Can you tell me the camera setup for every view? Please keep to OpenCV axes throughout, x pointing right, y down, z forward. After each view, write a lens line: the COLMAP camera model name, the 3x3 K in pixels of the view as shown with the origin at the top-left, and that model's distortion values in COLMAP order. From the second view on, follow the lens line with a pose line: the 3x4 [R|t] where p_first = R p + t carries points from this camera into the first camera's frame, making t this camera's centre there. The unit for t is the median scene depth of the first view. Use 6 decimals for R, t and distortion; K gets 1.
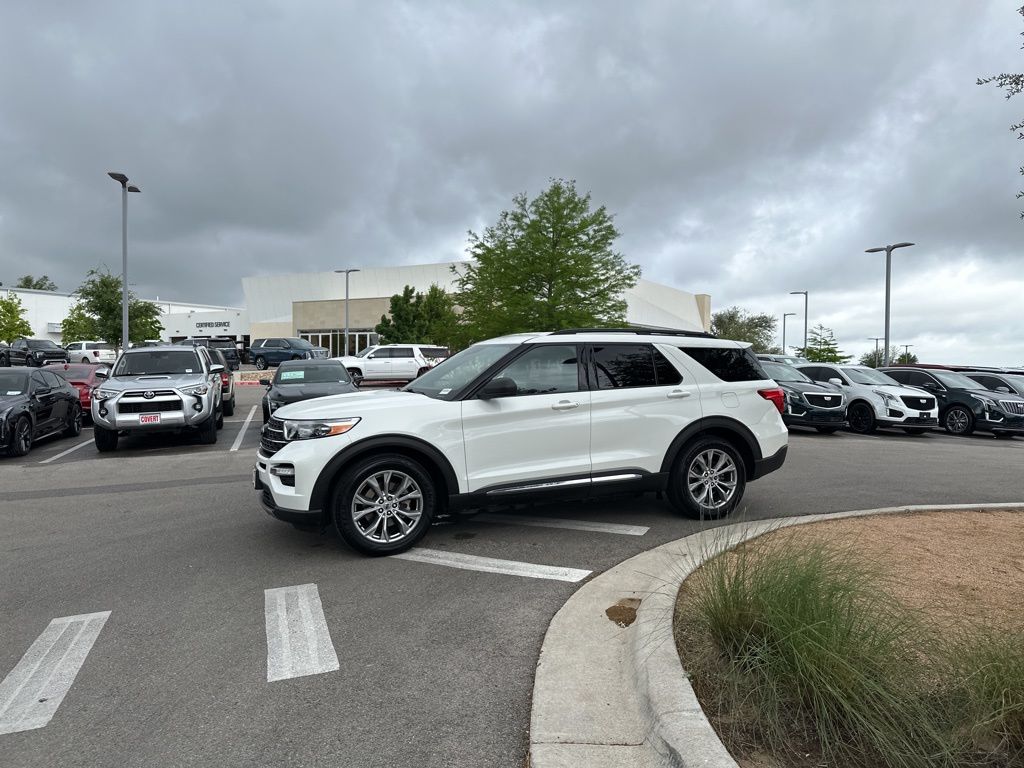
lens RADIAL K [[700.6, 0, 516.8], [0, 700.6, 381.3], [0, 0, 1]] dist [0.107148, -0.165691]
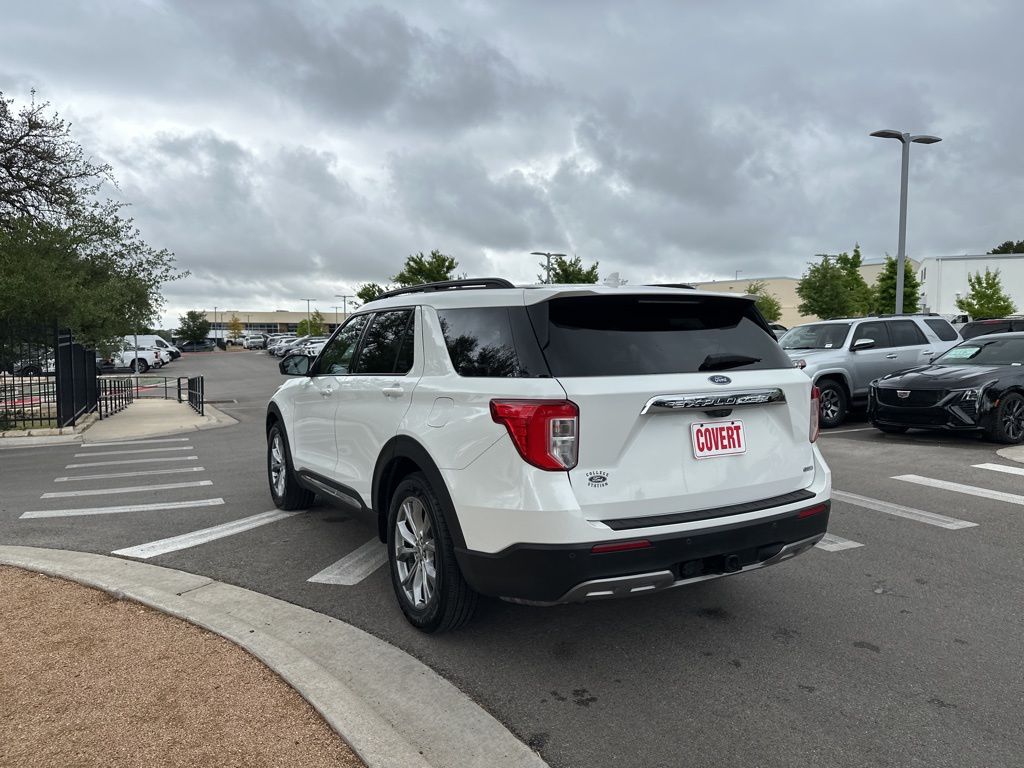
lens RADIAL K [[707.3, 0, 509.0], [0, 707.3, 400.9], [0, 0, 1]] dist [0.066514, -0.093550]
pose [[0.117220, 0.083456, -0.989593, 0.795623], [-0.020819, 0.996450, 0.081569, -0.022309], [0.992888, 0.011041, 0.118542, 0.990063]]
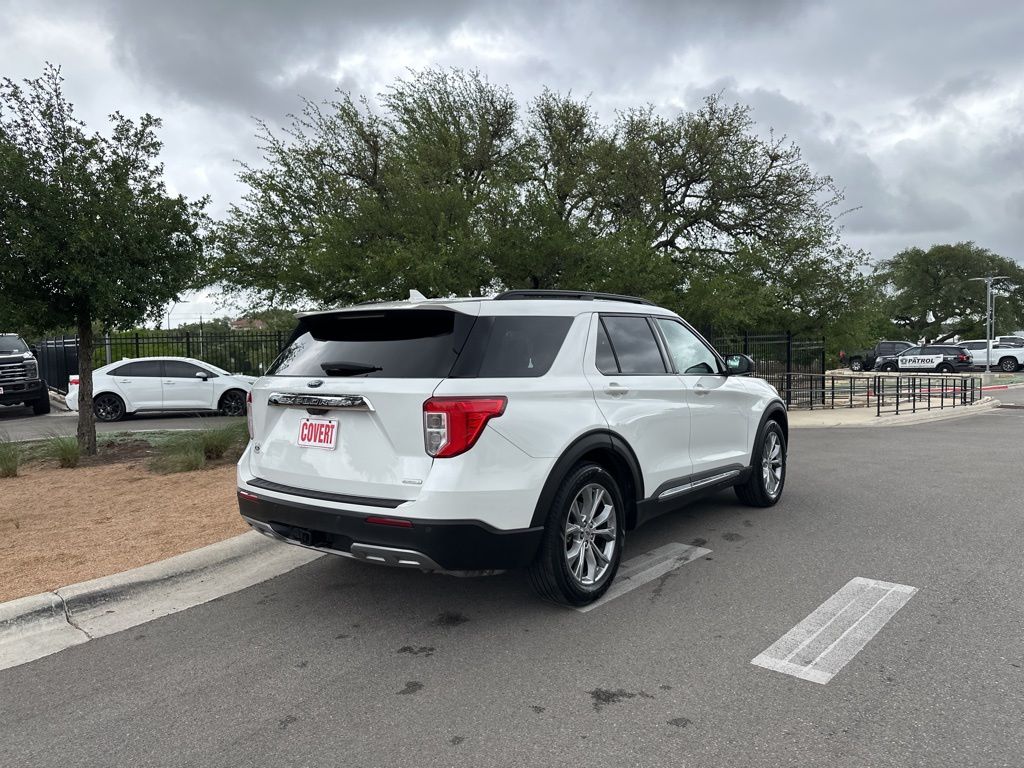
lens RADIAL K [[712.5, 0, 502.4], [0, 712.5, 380.0], [0, 0, 1]] dist [0.045733, -0.053482]
pose [[-0.872075, 0.038028, -0.487892, 0.506743], [0.004805, 0.997593, 0.069168, -0.041710], [0.489348, 0.057975, -0.870159, 1.718235]]
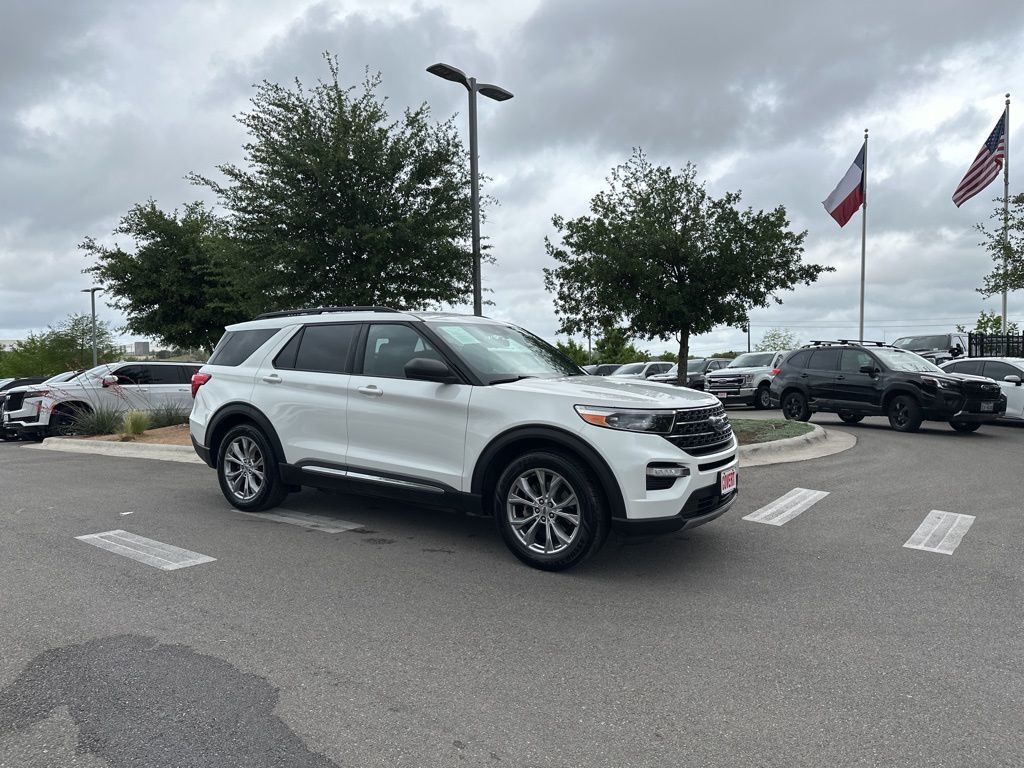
lens RADIAL K [[701.1, 0, 526.6], [0, 701.1, 389.5], [0, 0, 1]] dist [0.068387, -0.090103]
pose [[-0.565950, -0.035504, 0.823675, -0.801314], [0.025418, 0.997846, 0.060476, -0.021994], [-0.824048, 0.055162, -0.563829, 1.459901]]
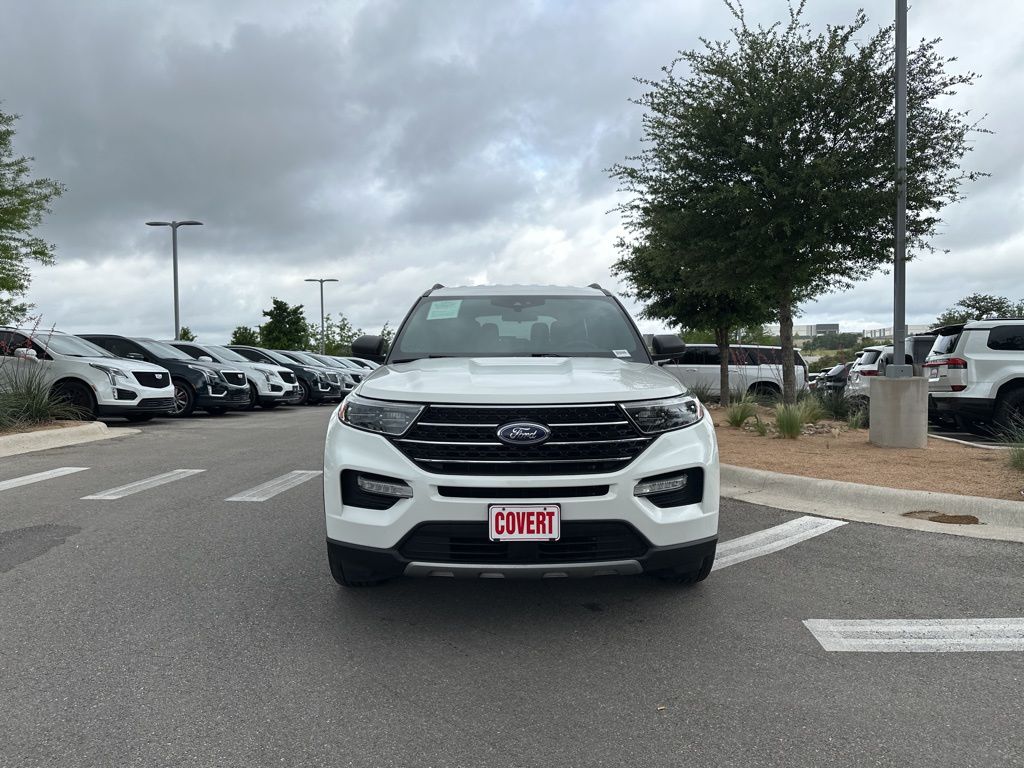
lens RADIAL K [[706.4, 0, 501.9], [0, 706.4, 382.6], [0, 0, 1]] dist [0.066521, -0.079219]
pose [[0.400193, -0.051795, 0.914966, -0.748620], [0.031175, 0.998593, 0.042893, 0.008059], [-0.915901, 0.011359, 0.401244, 0.710592]]
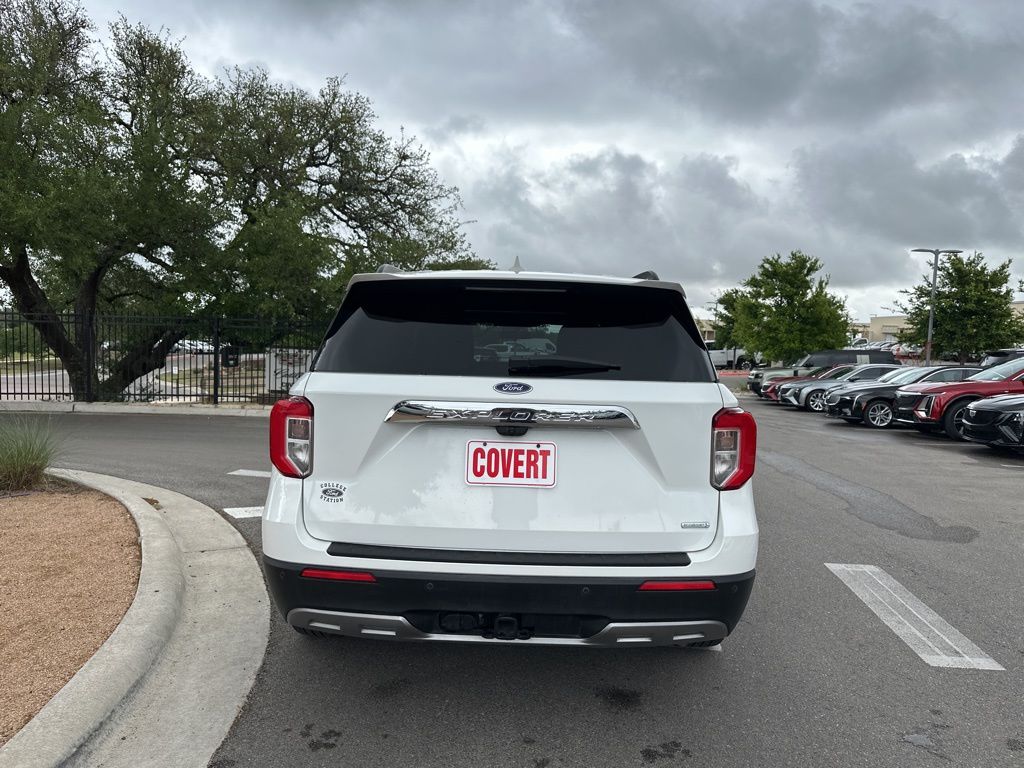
lens RADIAL K [[714.2, 0, 506.7], [0, 714.2, 395.4], [0, 0, 1]] dist [0.062934, -0.073470]
pose [[-0.400473, 0.055032, -0.914654, 0.688449], [-0.054869, 0.994963, 0.083888, -0.027426], [0.914664, 0.083781, -0.395436, 1.312138]]
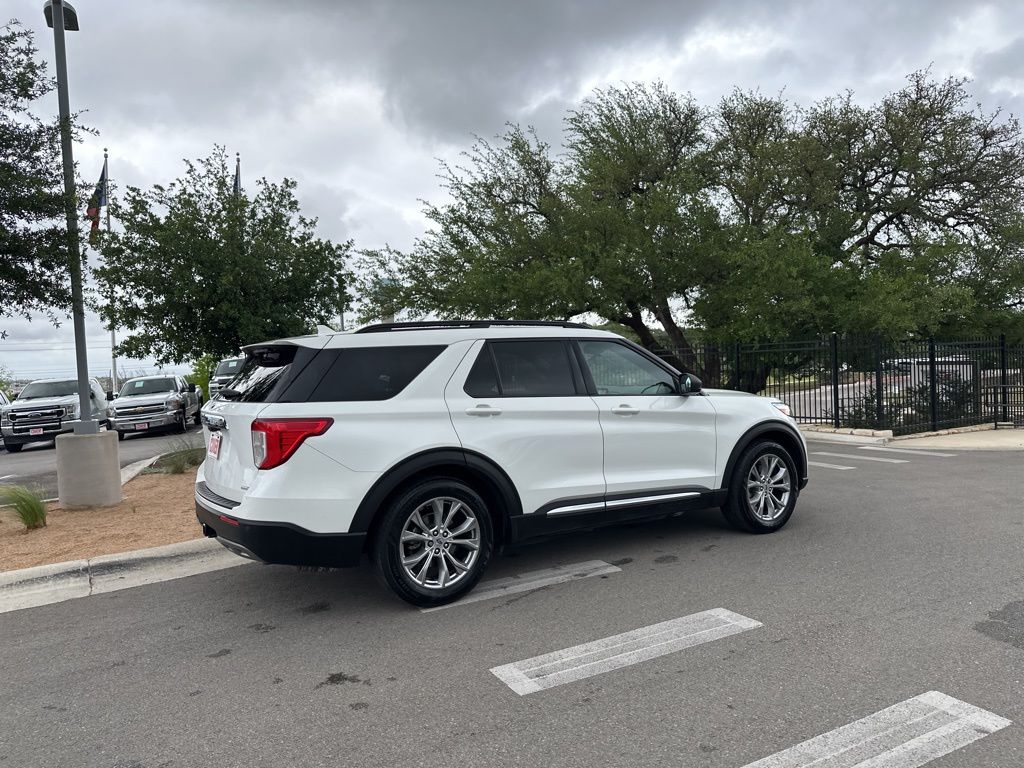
lens RADIAL K [[706.4, 0, 501.9], [0, 706.4, 382.6], [0, 0, 1]] dist [0.066521, -0.079219]
pose [[-0.985973, 0.038813, -0.162330, 0.204829], [0.030967, 0.998239, 0.050591, -0.050077], [0.164008, 0.044854, -0.985439, 1.886863]]
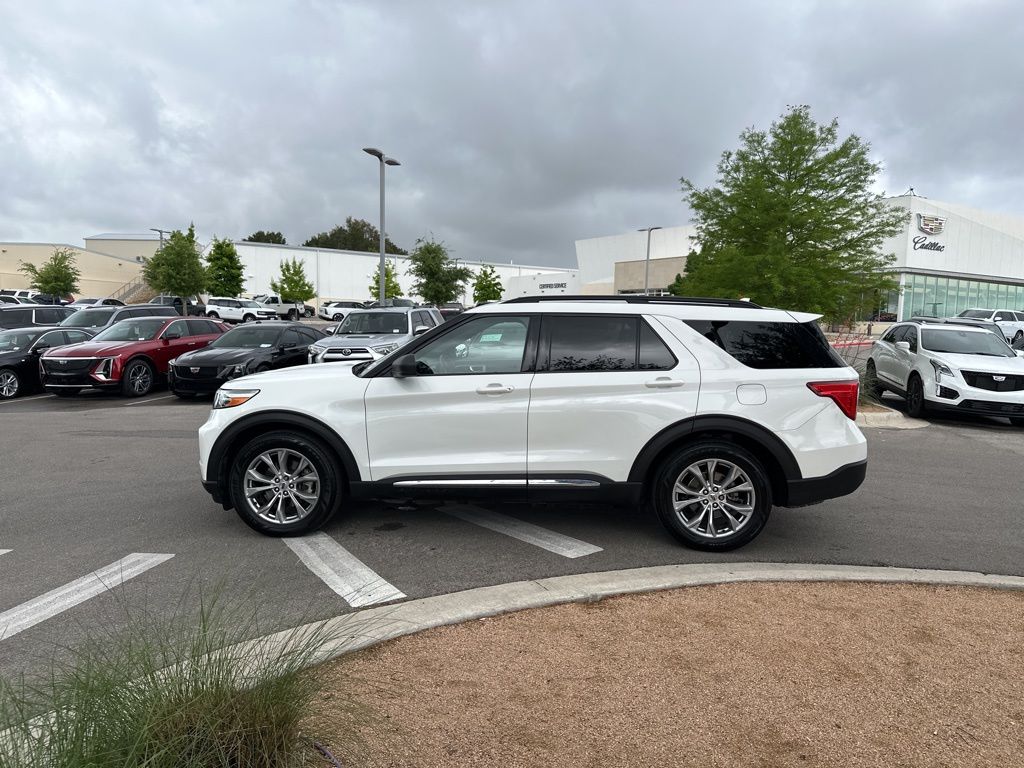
lens RADIAL K [[700.6, 0, 516.8], [0, 700.6, 381.3], [0, 0, 1]] dist [0.107148, -0.165691]
pose [[0.885329, 0.056010, -0.461580, 0.422749], [-0.029246, 0.997461, 0.064939, -0.026487], [0.464045, -0.043993, 0.884718, 0.250729]]
